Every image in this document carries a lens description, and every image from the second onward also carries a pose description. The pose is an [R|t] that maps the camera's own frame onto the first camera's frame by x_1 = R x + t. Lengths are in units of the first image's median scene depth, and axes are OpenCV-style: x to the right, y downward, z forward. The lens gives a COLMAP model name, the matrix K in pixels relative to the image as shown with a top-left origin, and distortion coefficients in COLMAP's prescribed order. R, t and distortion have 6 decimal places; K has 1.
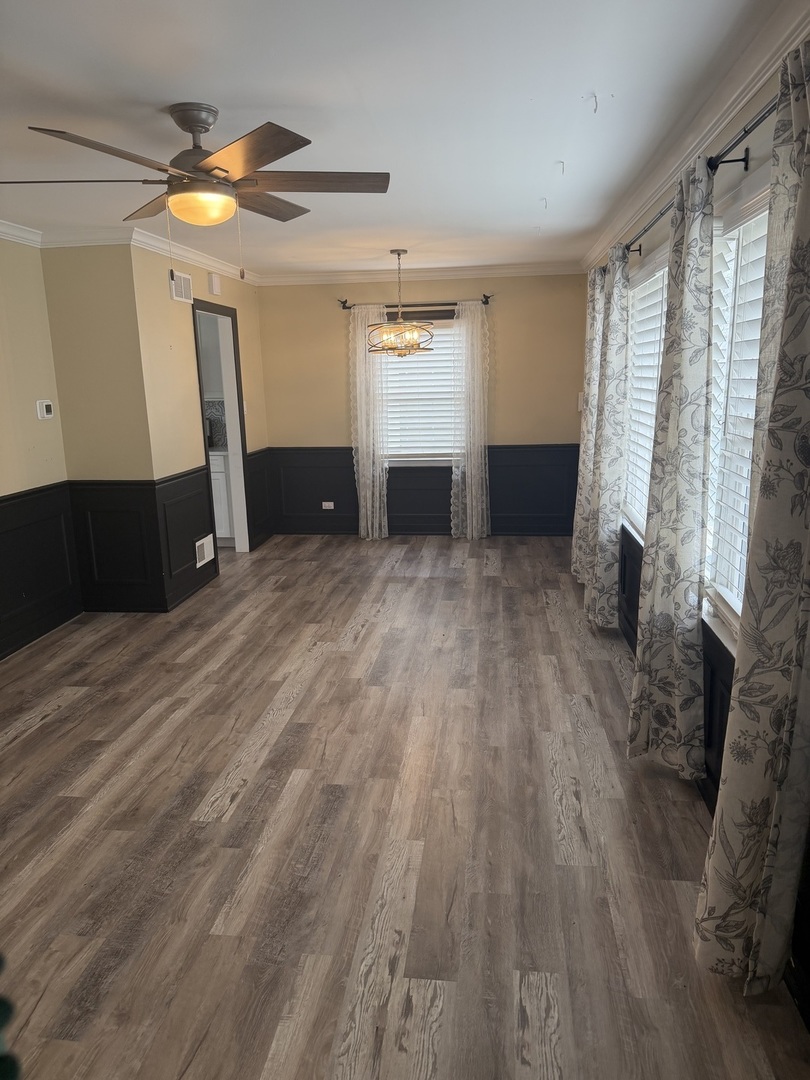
lens RADIAL K [[766.3, 0, 415.0], [0, 766.3, 538.5], [0, 0, 1]] dist [0.078618, -0.136540]
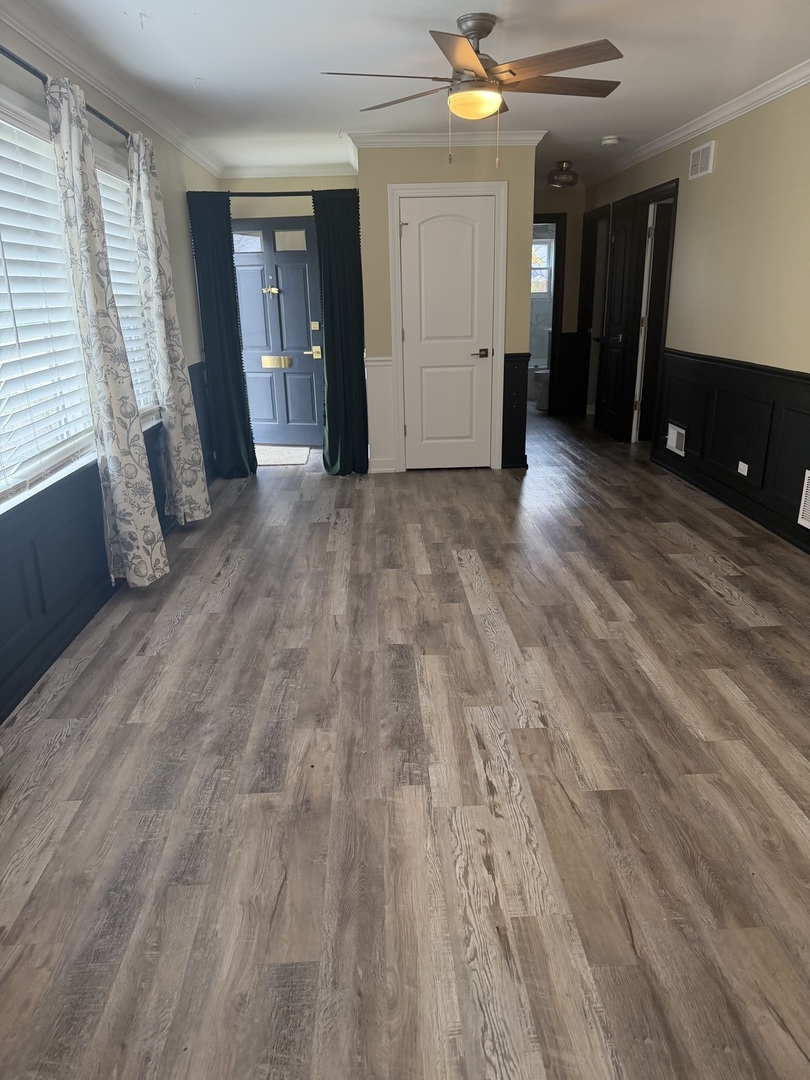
lens RADIAL K [[726.0, 0, 406.2], [0, 726.0, 545.6], [0, 0, 1]] dist [0.081804, -0.108518]
pose [[-0.987112, 0.089650, -0.132560, 0.037792], [0.009825, 0.860739, 0.508951, -0.331061], [0.159727, 0.501090, -0.850527, 1.856940]]
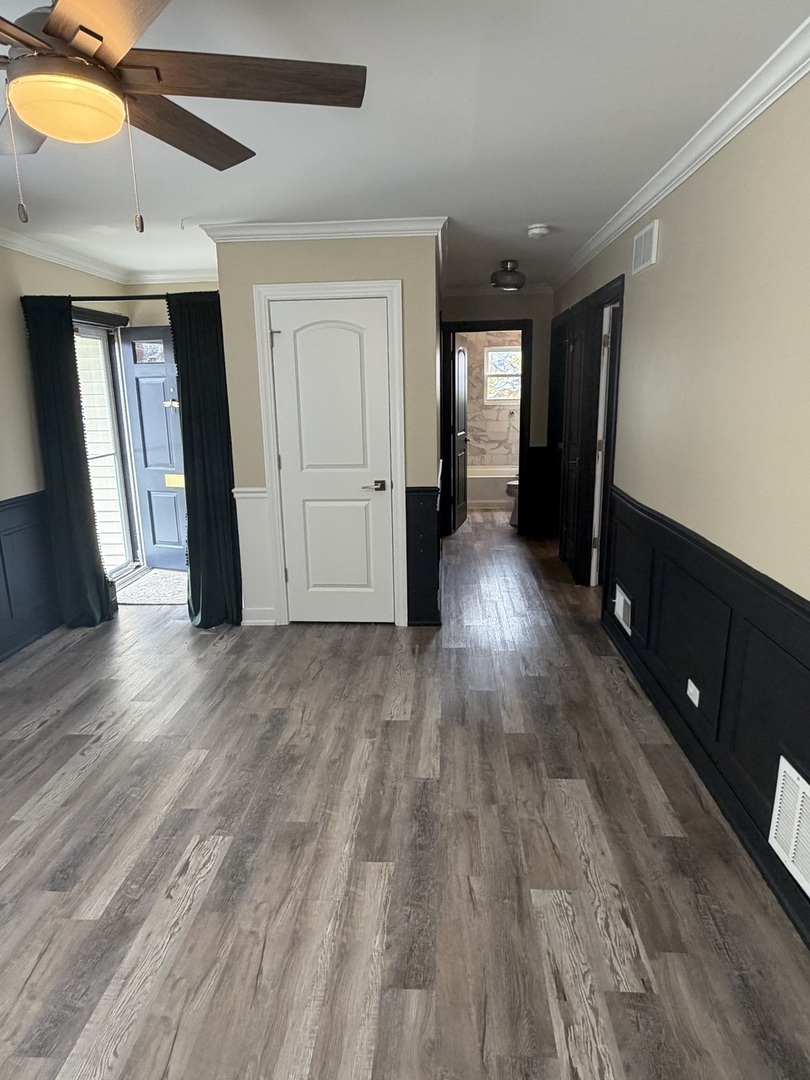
lens RADIAL K [[641.3, 0, 405.0], [0, 641.3, 540.0], [0, 0, 1]] dist [0.008277, 0.000726]
pose [[-0.997877, 0.048021, -0.044005, -0.407142], [0.024859, 0.905251, 0.424150, -0.259213], [0.060203, 0.422156, -0.904522, 1.319947]]
